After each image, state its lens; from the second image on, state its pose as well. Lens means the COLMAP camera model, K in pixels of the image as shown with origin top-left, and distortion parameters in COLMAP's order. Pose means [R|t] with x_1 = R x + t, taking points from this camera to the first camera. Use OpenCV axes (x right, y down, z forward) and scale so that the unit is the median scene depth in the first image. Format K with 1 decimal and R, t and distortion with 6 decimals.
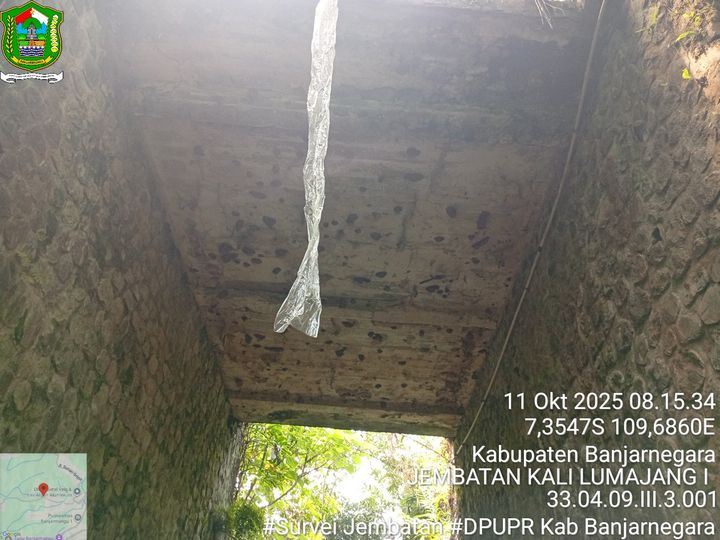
lens RADIAL K [[546.8, 0, 356.6], [0, 546.8, 271.2], [0, 0, 1]] dist [0.086741, -0.174287]
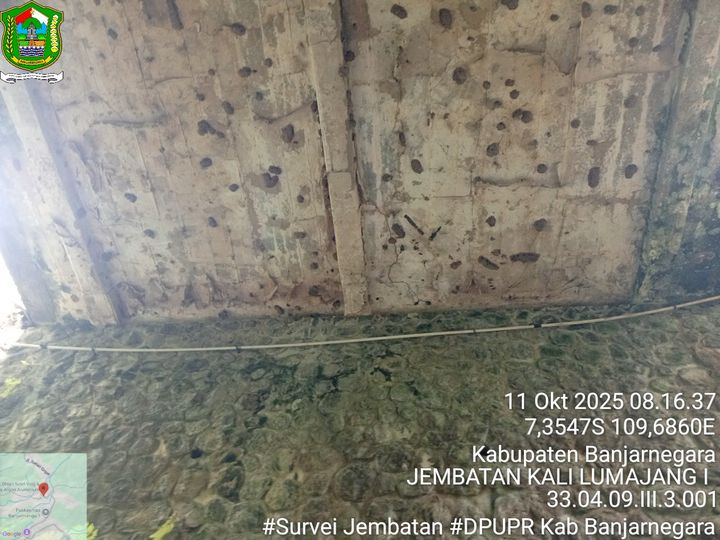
lens RADIAL K [[546.8, 0, 356.6], [0, 546.8, 271.2], [0, 0, 1]] dist [0.086741, -0.174287]
pose [[0.143104, 0.817193, 0.558316, -0.210365], [-0.698701, 0.482953, -0.527800, 0.413990], [-0.700955, -0.314566, 0.640086, 0.414876]]
